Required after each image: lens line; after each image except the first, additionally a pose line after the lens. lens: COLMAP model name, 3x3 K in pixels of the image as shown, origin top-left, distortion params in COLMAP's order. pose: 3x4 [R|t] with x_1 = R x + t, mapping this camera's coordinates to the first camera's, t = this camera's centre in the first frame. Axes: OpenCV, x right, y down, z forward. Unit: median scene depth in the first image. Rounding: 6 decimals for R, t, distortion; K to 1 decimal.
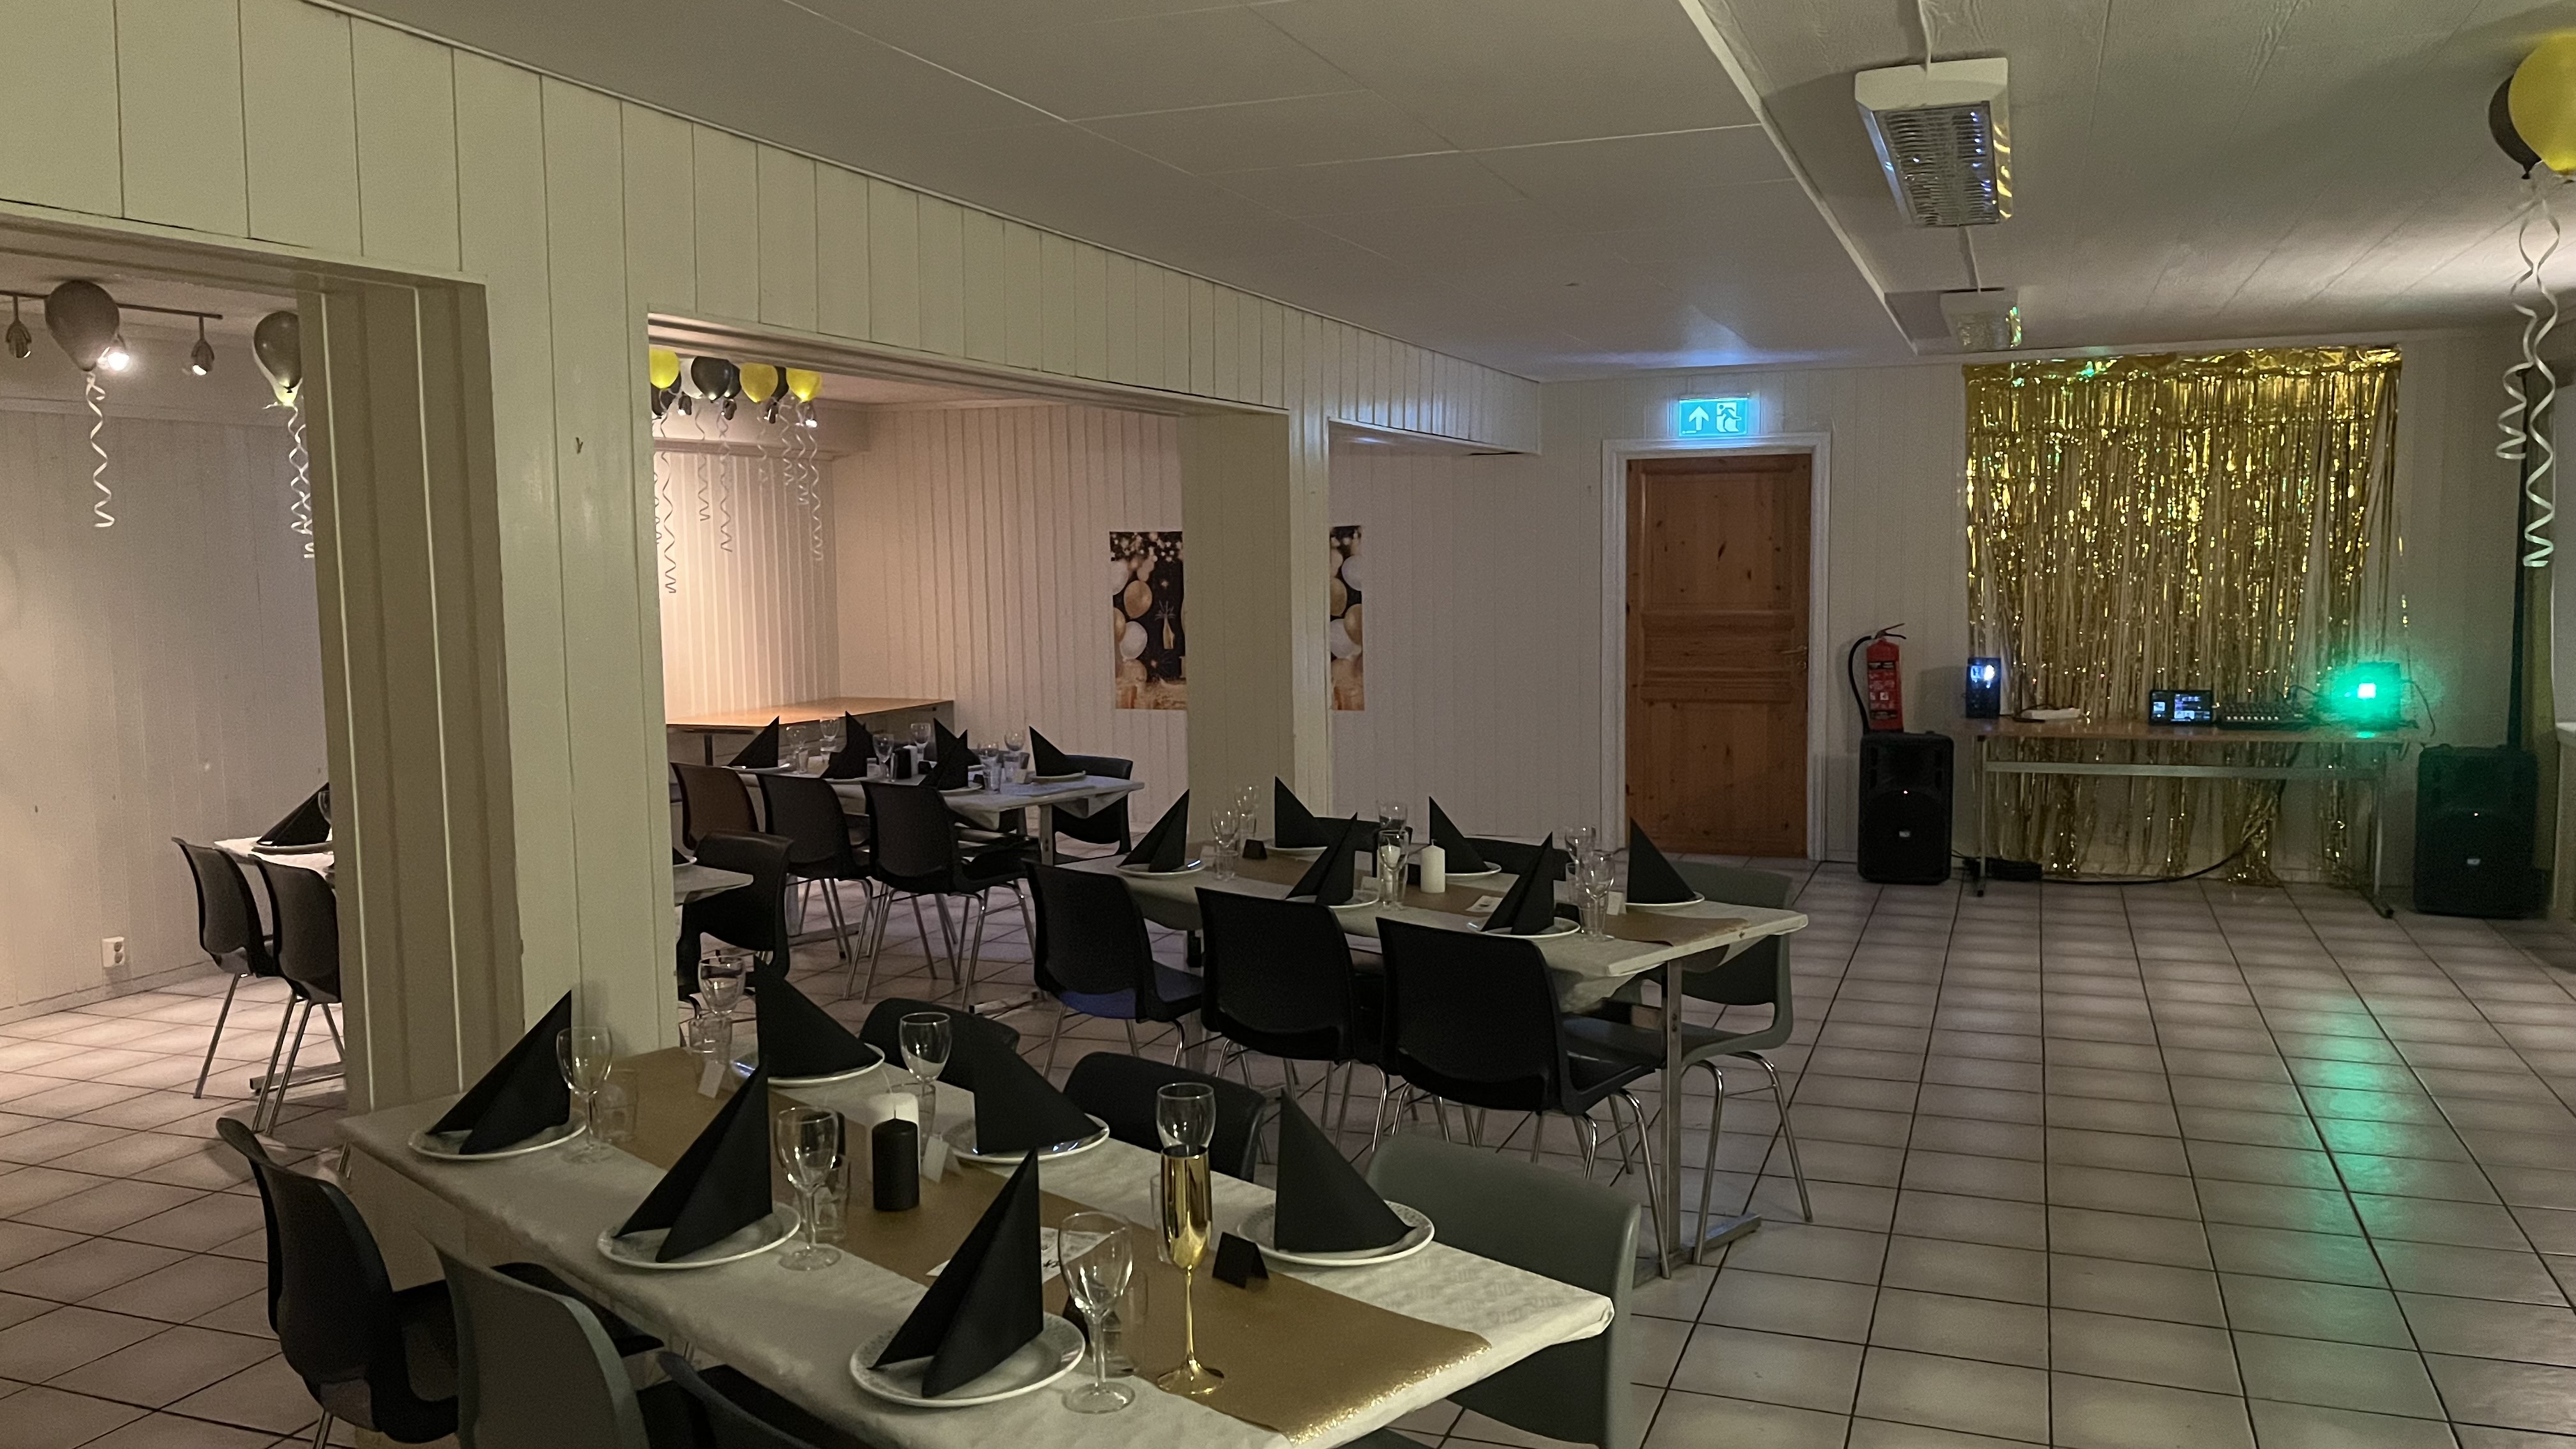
lens RADIAL K [[1948.2, 0, 1286.3], [0, 1948.2, 733.3], [0, 0, 1]] dist [0.053895, -0.057645]
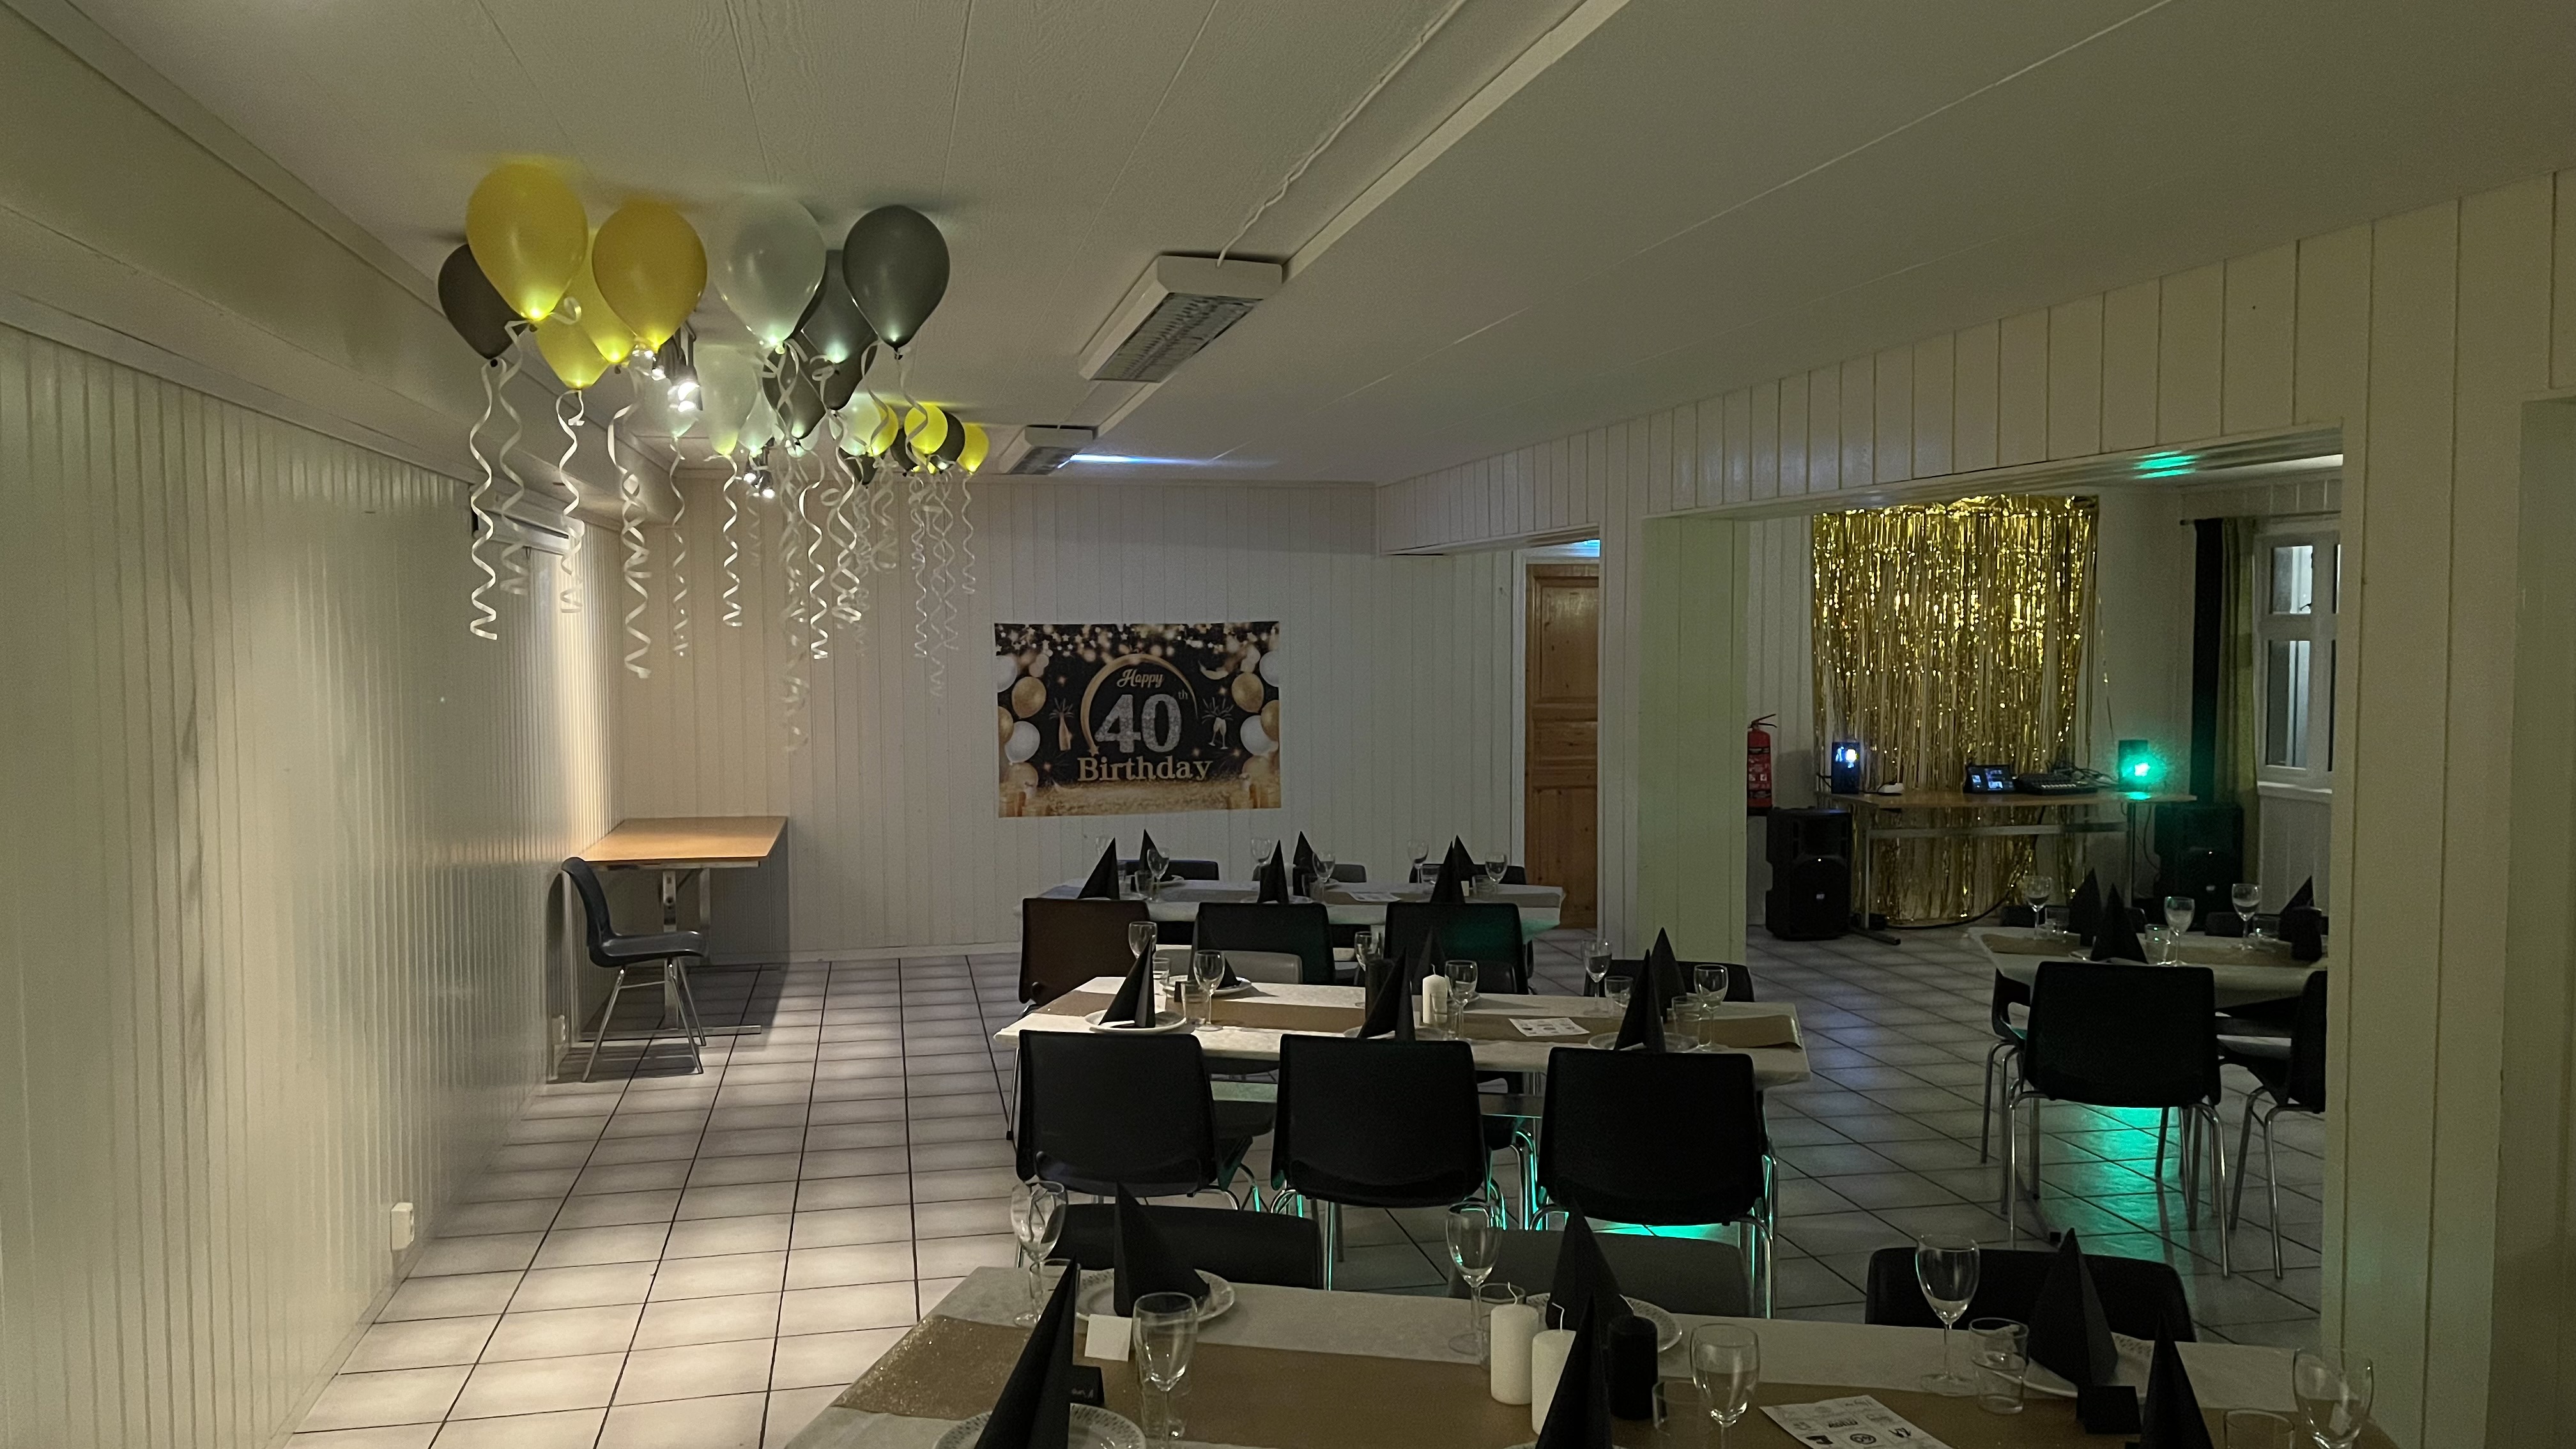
lens RADIAL K [[1948.2, 0, 1287.7], [0, 1948.2, 716.9], [0, 0, 1]] dist [0.053895, -0.057645]
pose [[0.839601, -0.011419, 0.543084, -0.476316], [0.043396, 0.997993, -0.046106, -0.011923], [-0.541468, 0.062278, 0.838412, 0.165941]]
